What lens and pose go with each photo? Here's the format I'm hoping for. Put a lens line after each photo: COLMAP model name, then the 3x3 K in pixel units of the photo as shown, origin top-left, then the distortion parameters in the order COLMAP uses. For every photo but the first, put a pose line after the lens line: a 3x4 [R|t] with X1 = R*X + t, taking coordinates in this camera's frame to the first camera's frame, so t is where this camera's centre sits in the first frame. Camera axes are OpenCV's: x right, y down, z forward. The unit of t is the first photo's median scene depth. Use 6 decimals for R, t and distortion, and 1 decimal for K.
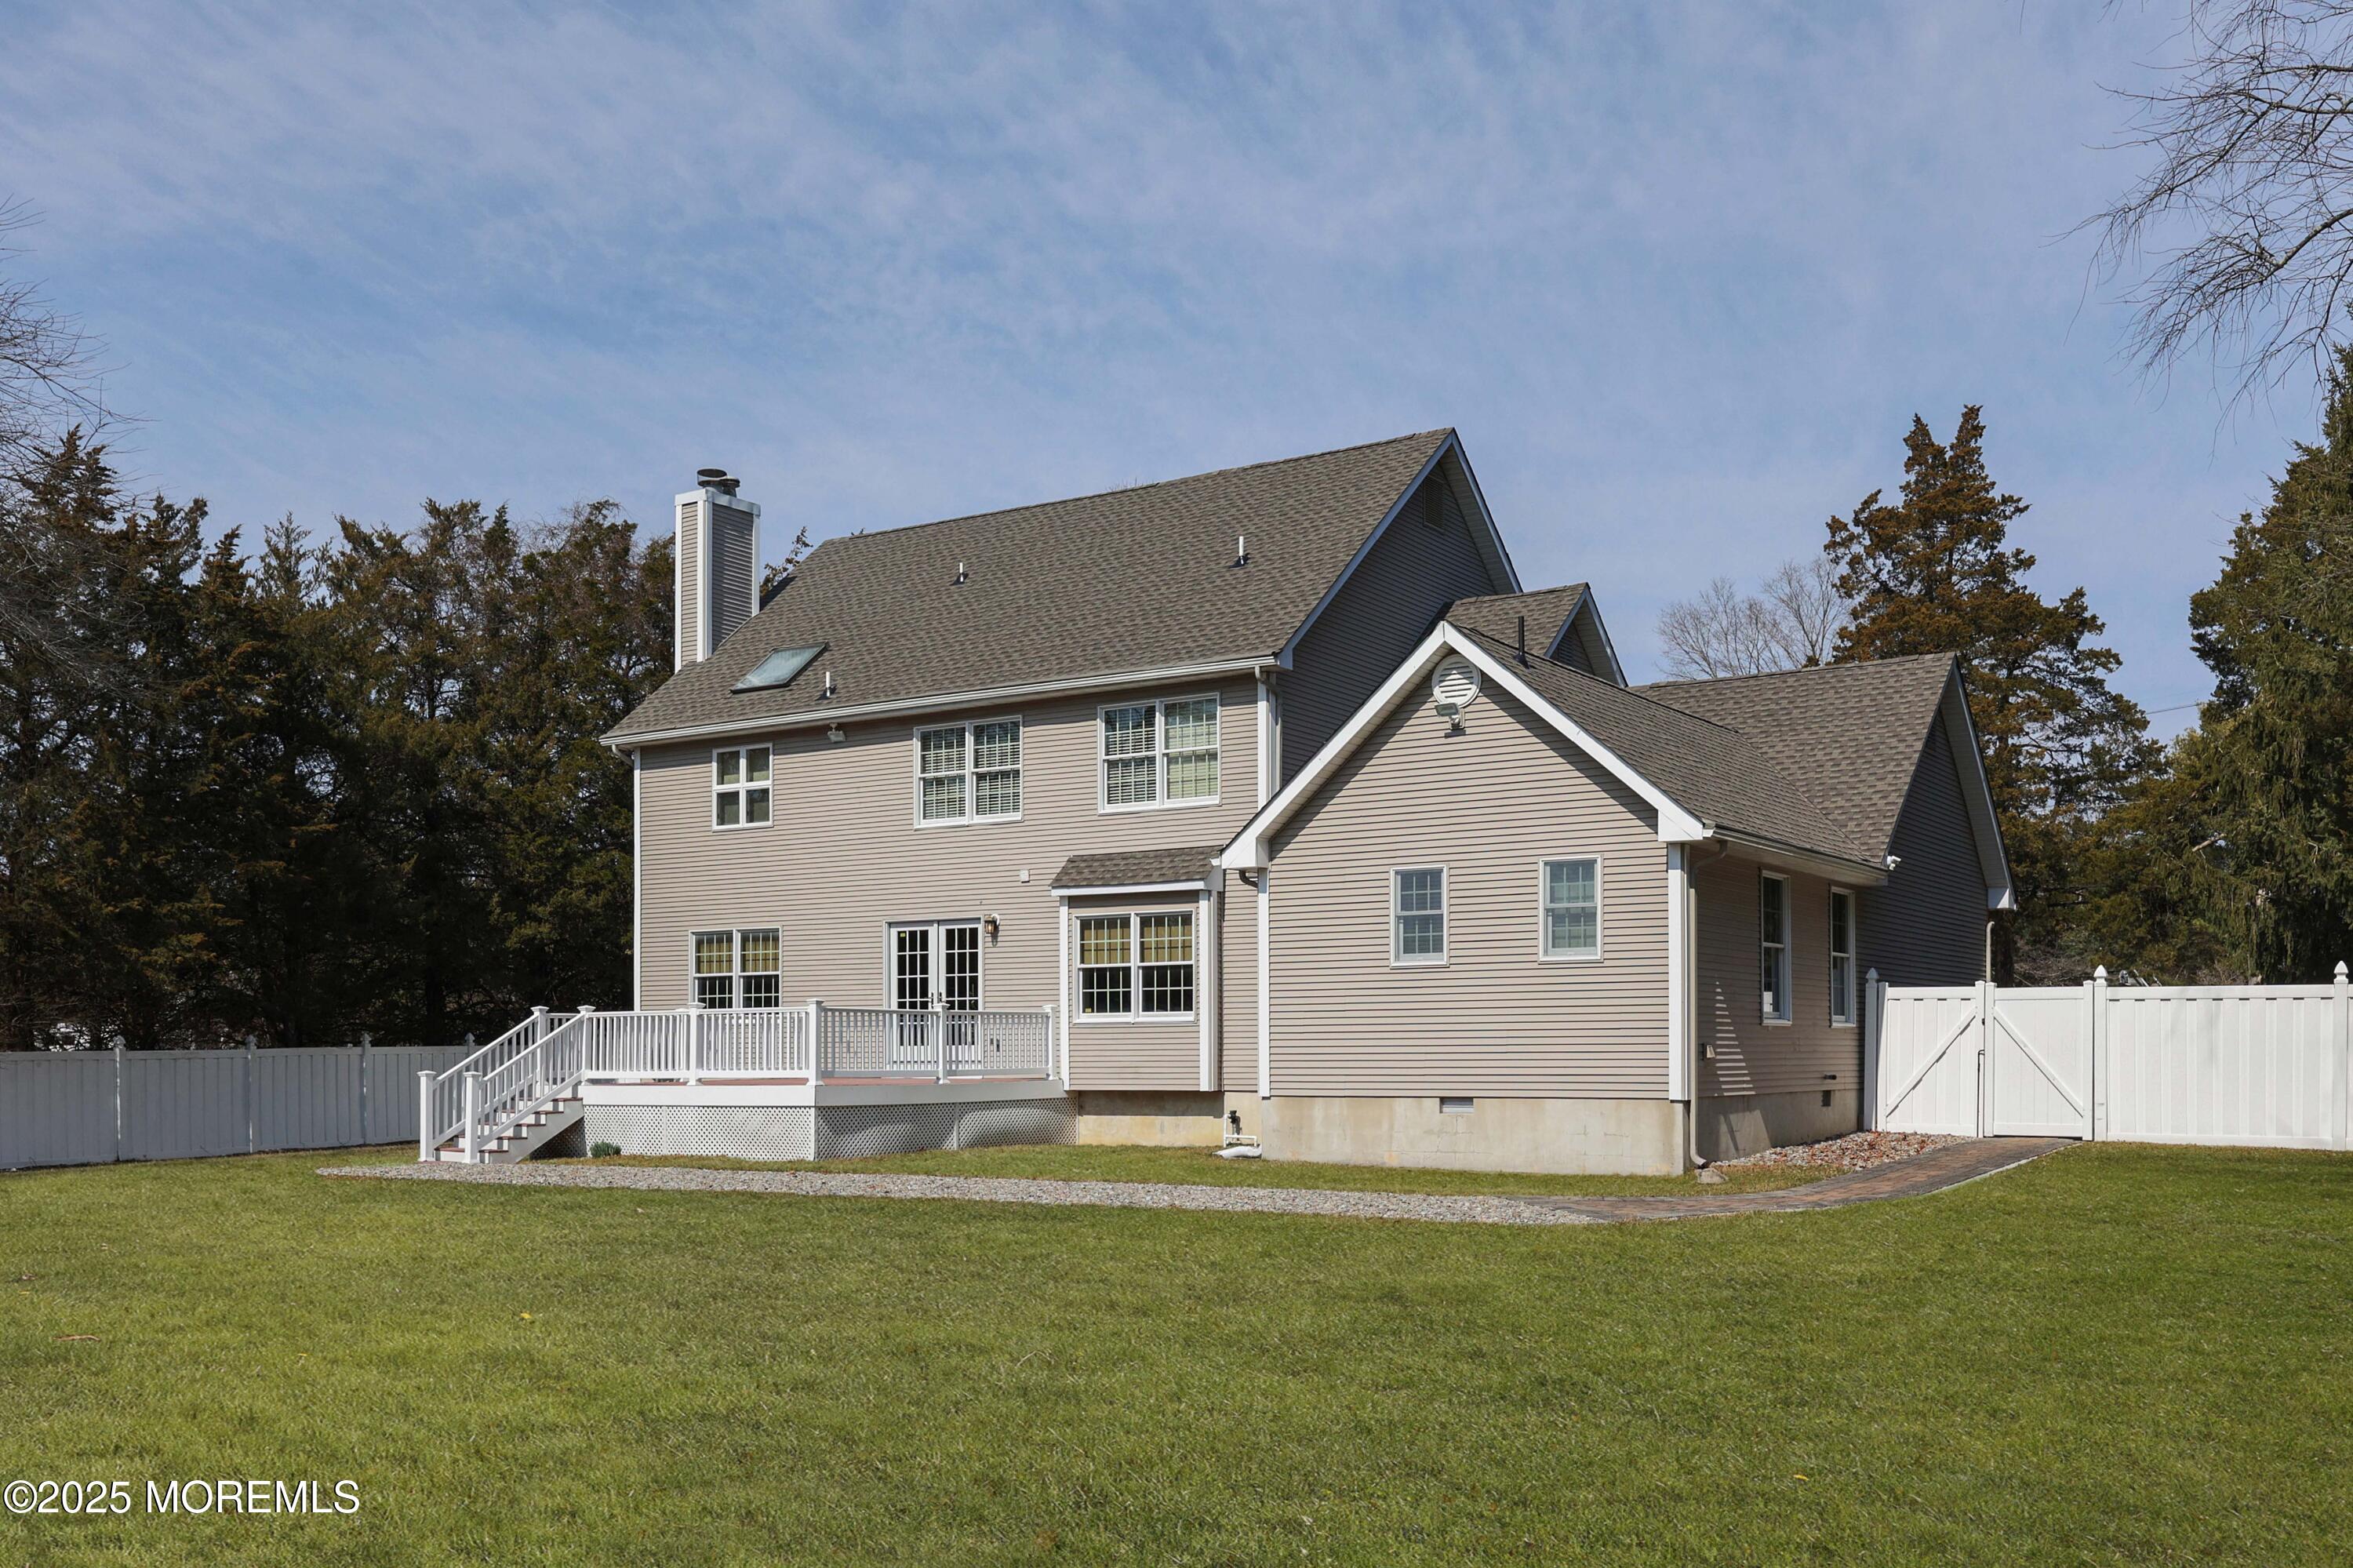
lens RADIAL K [[1935.6, 0, 1224.8], [0, 1935.6, 1035.1], [0, 0, 1]] dist [-0.011660, -0.005143]
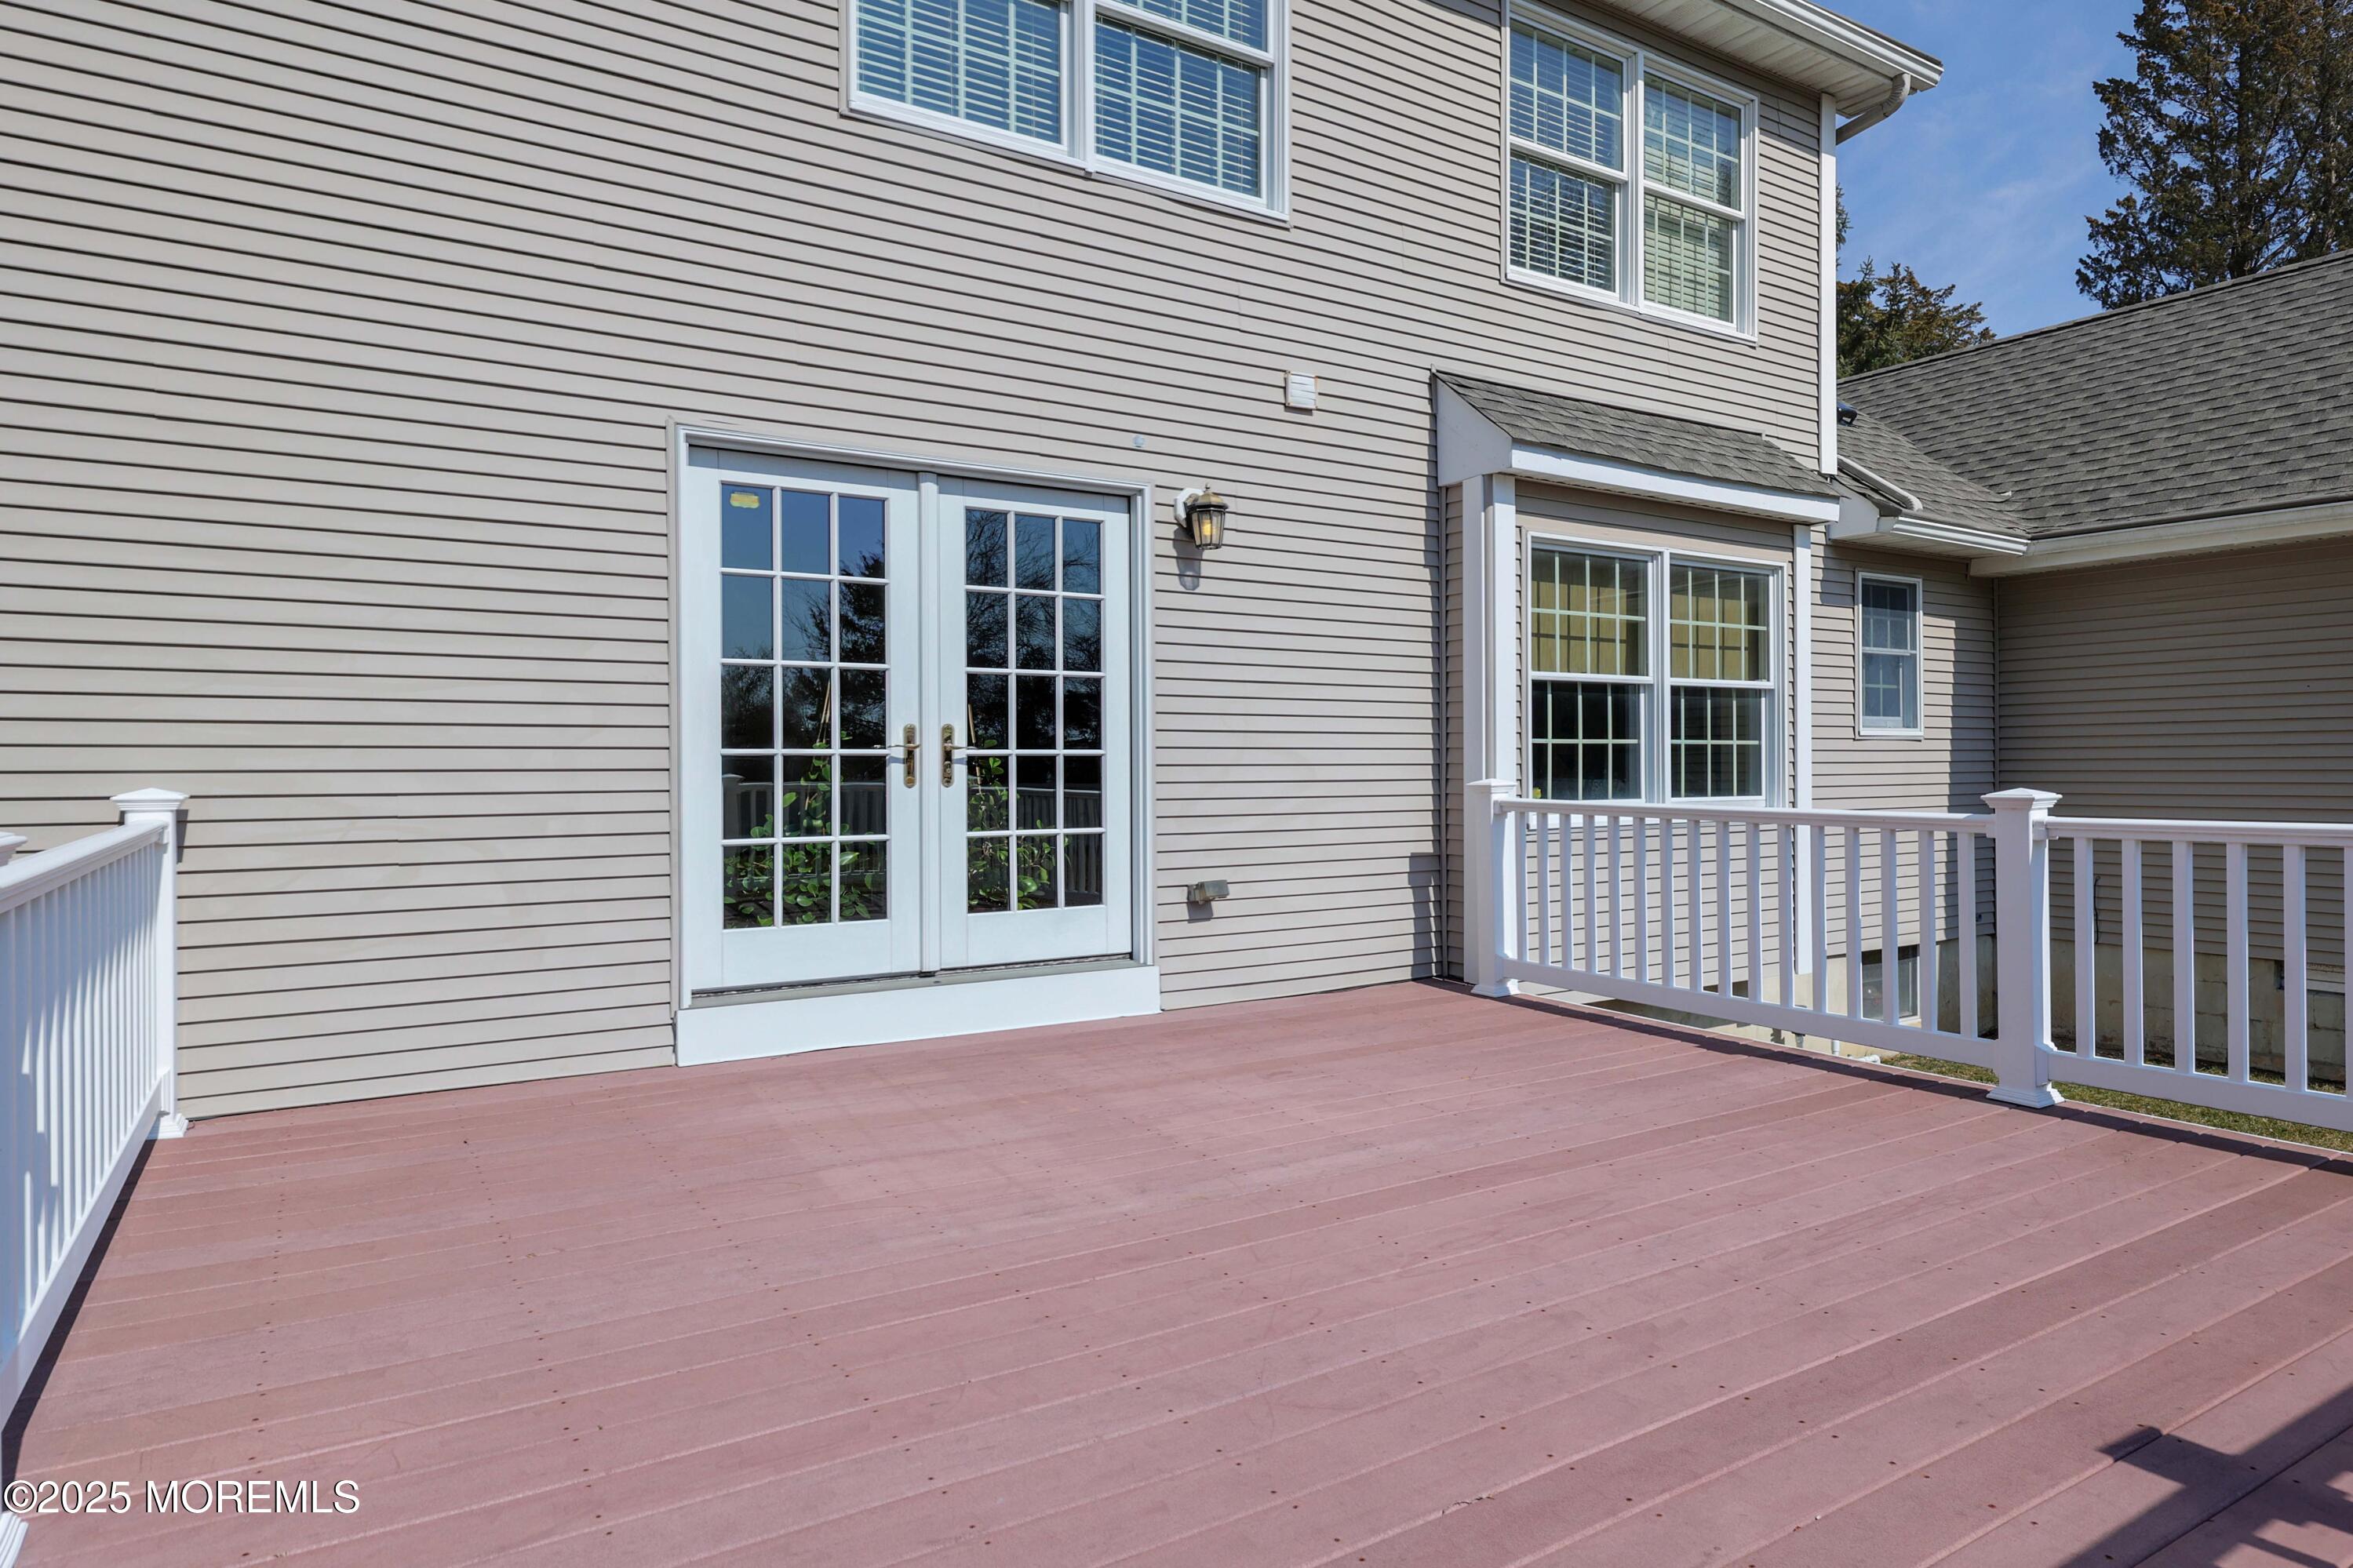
lens RADIAL K [[1304.8, 0, 1324.7], [0, 1304.8, 755.8], [0, 0, 1]] dist [-0.003404, 0.001434]
pose [[0.439726, 0.011952, 0.898052, -0.293950], [-0.003688, 0.999927, -0.011502, -0.016161], [-0.898124, 0.001745, 0.439738, 0.869475]]
